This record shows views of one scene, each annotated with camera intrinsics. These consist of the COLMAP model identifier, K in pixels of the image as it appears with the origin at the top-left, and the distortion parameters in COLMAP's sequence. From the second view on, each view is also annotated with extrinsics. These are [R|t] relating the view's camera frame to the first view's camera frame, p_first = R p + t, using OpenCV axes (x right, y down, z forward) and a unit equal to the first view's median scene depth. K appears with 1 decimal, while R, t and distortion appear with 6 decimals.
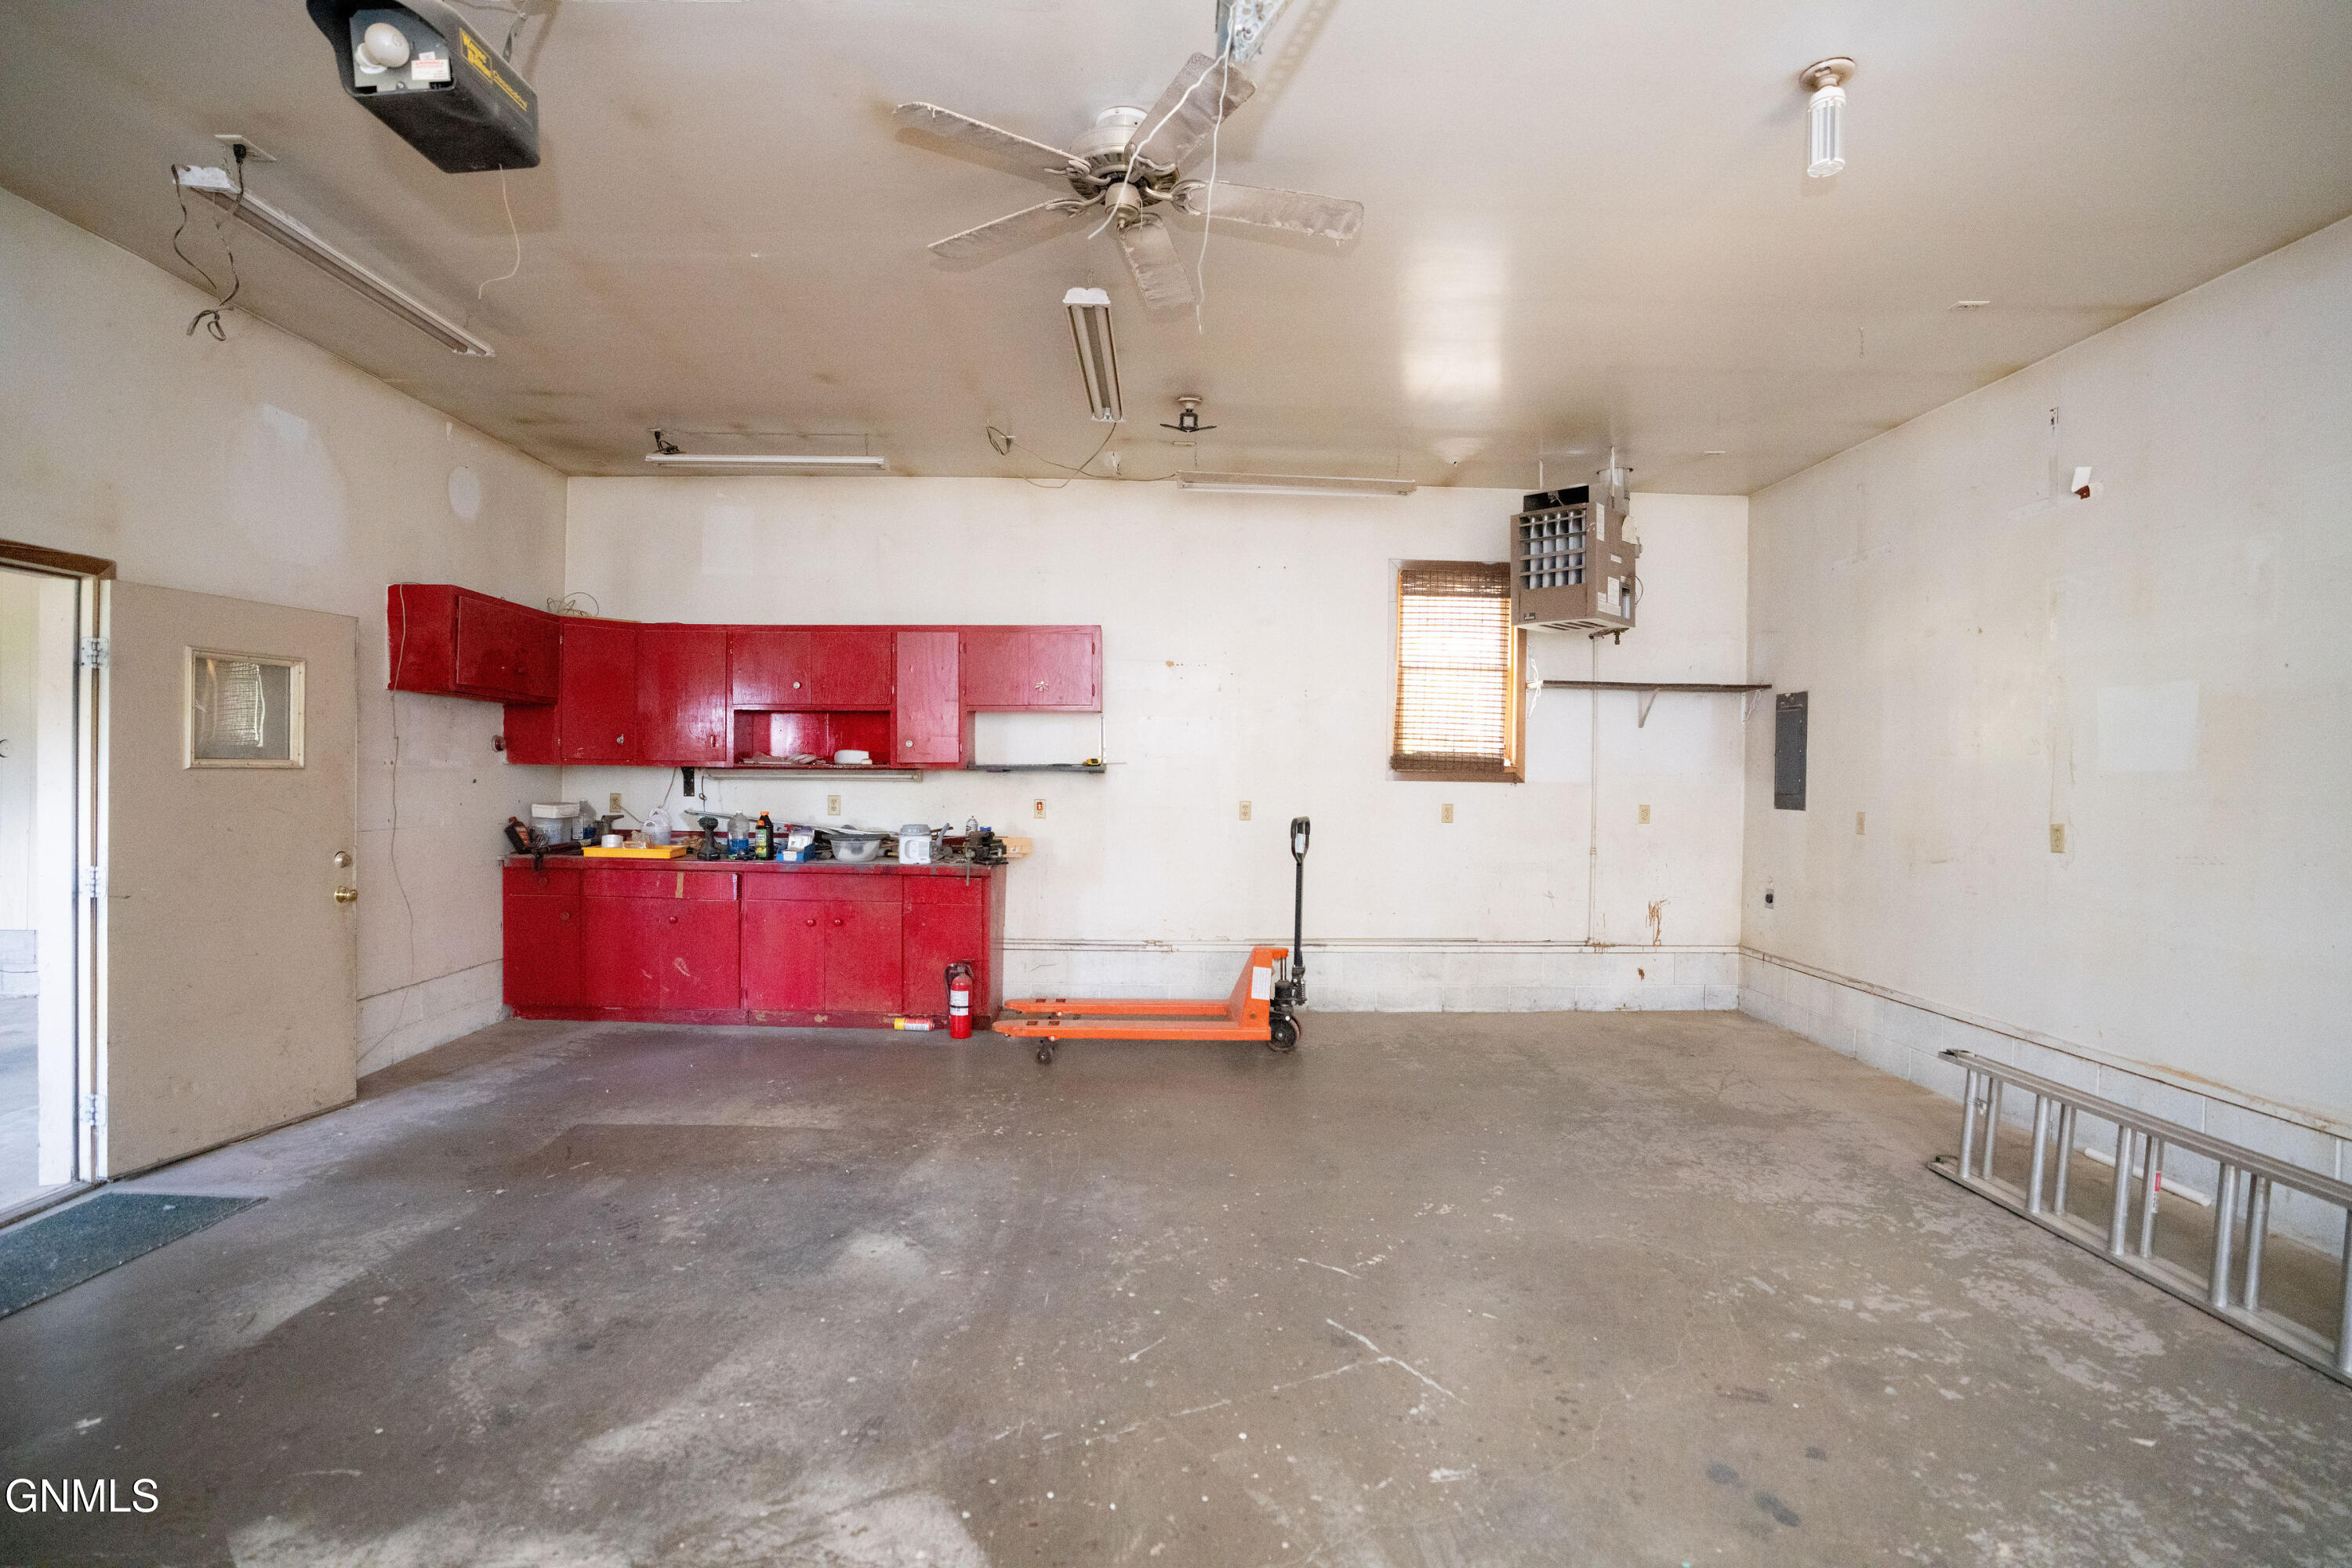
lens RADIAL K [[1058.9, 0, 1176.0], [0, 1058.9, 784.0], [0, 0, 1]] dist [-0.038203, 0.000379]
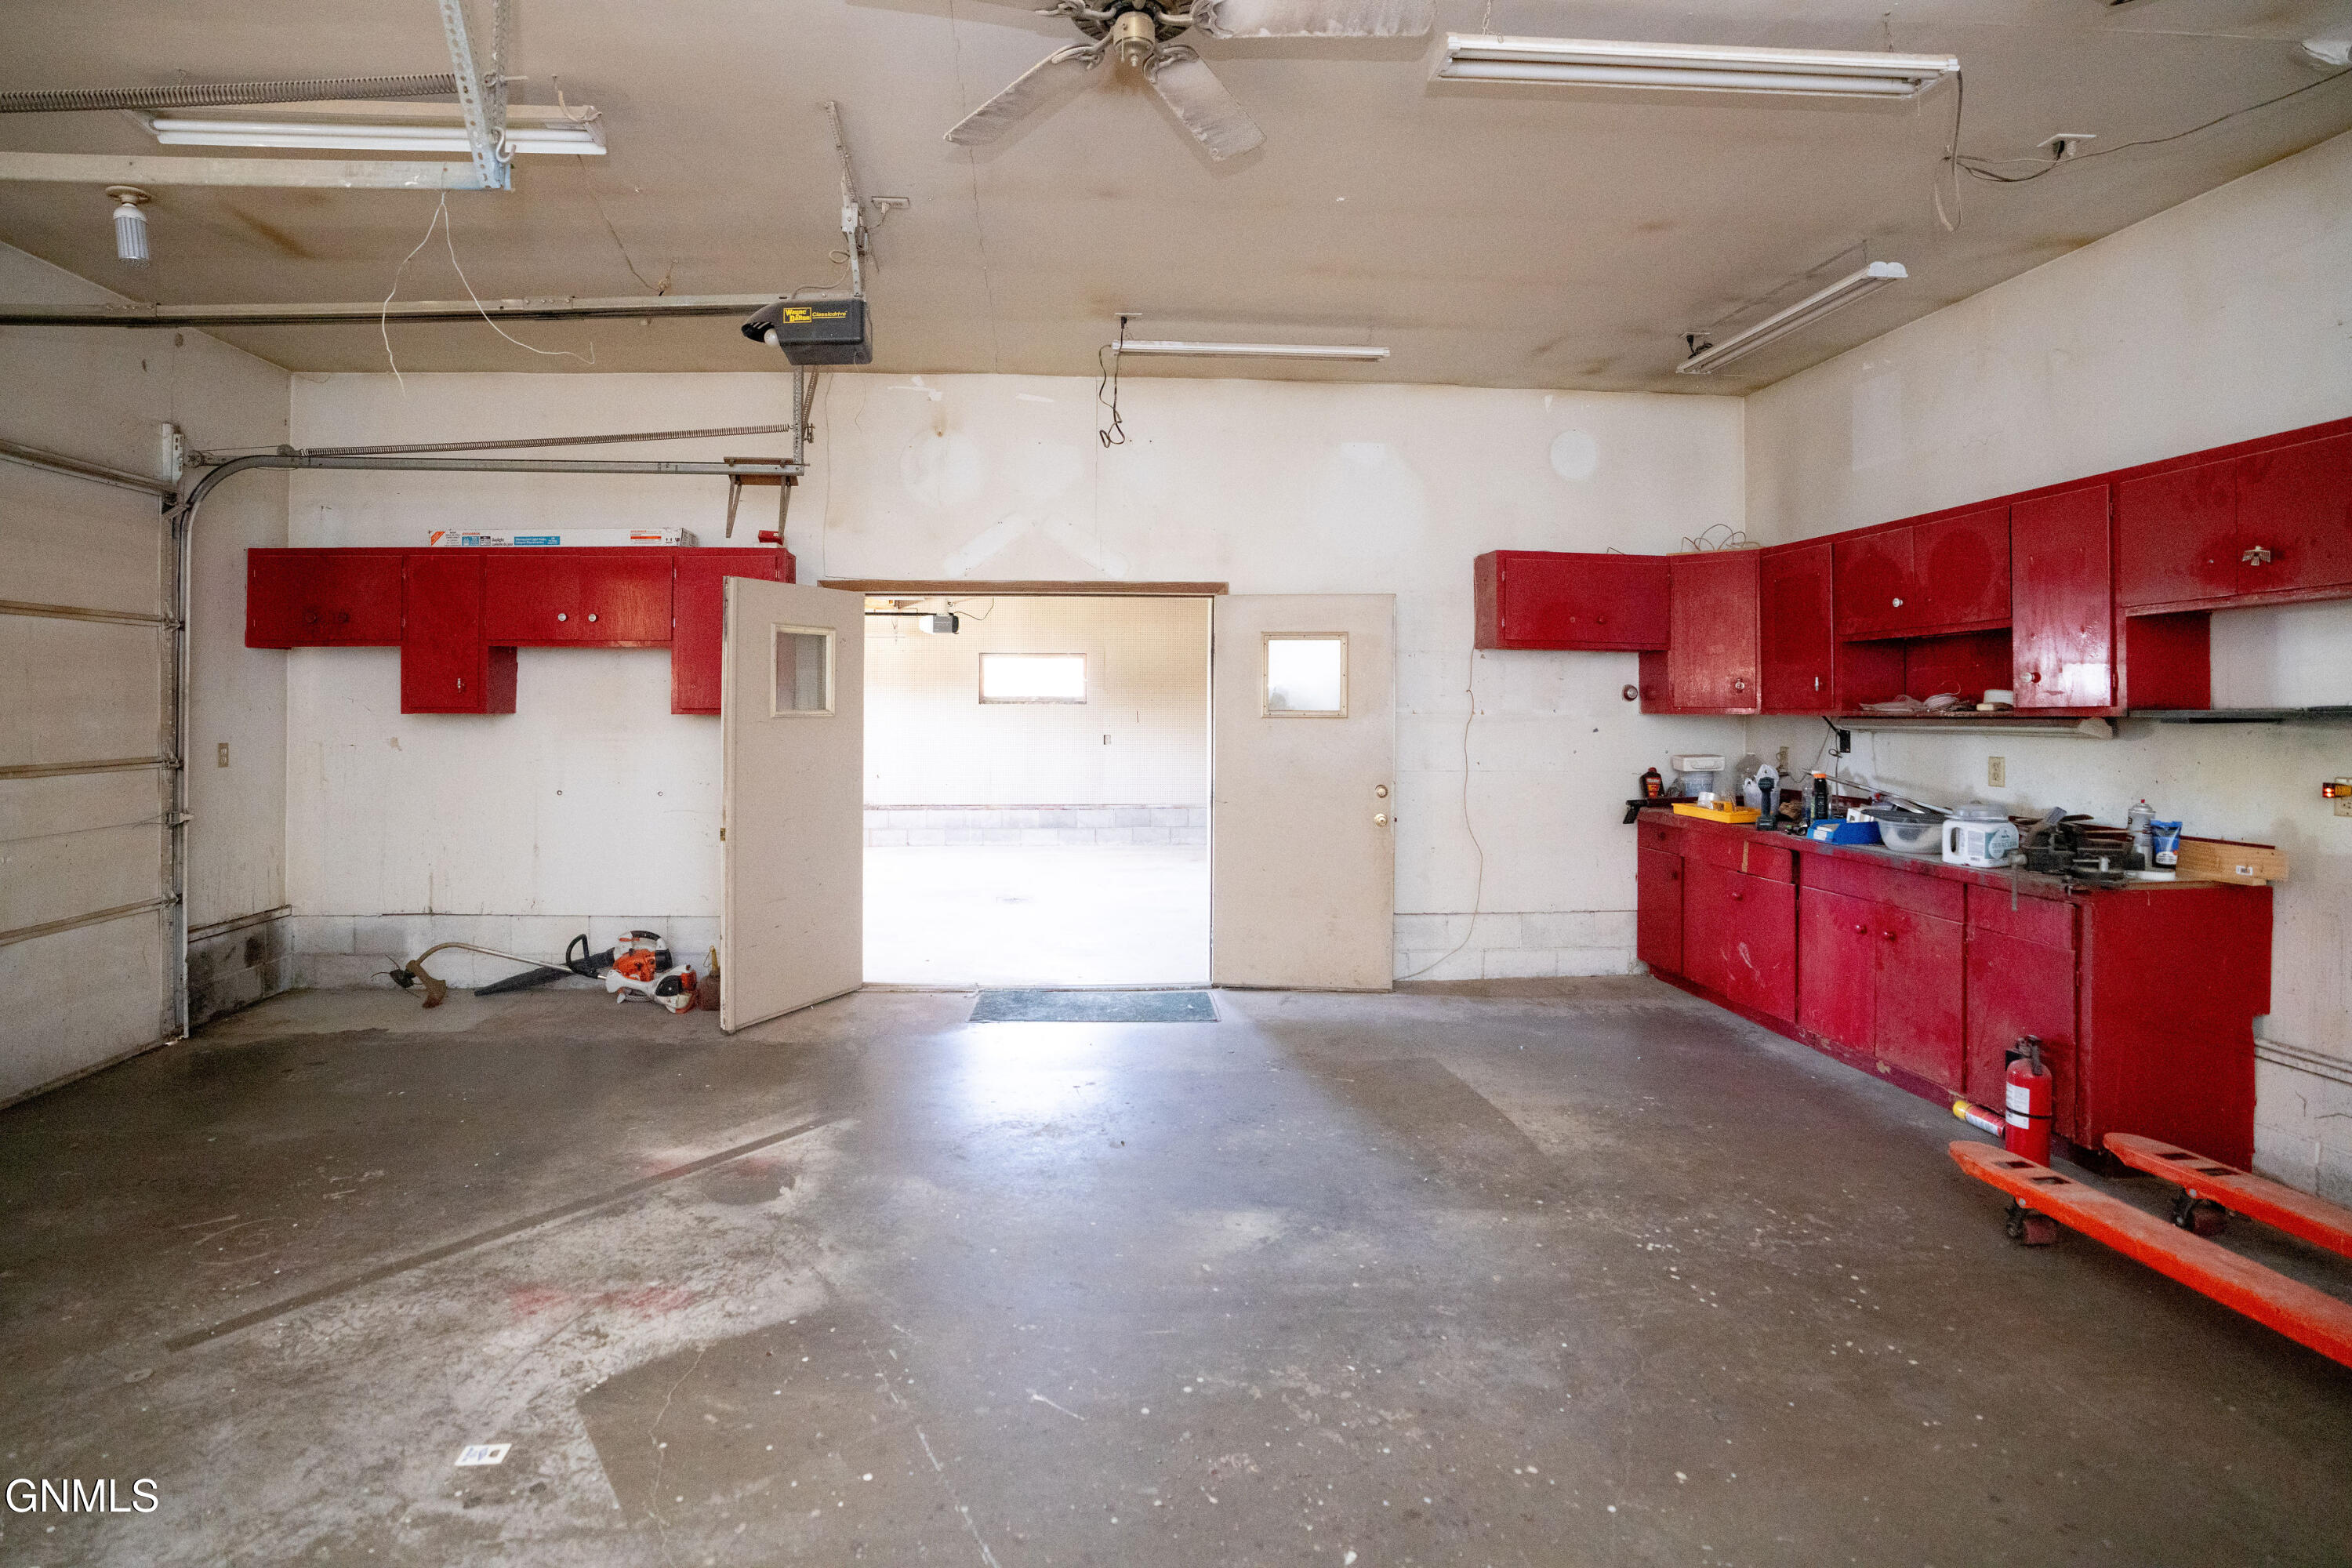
lens RADIAL K [[1127.1, 0, 1105.2], [0, 1127.1, 721.3], [0, 0, 1]] dist [-0.042488, 0.000622]
pose [[0.048178, -0.002953, -0.998834, 0.481101], [-0.013865, 0.999897, -0.003625, -0.001702], [0.998743, 0.014024, 0.048133, 0.554481]]
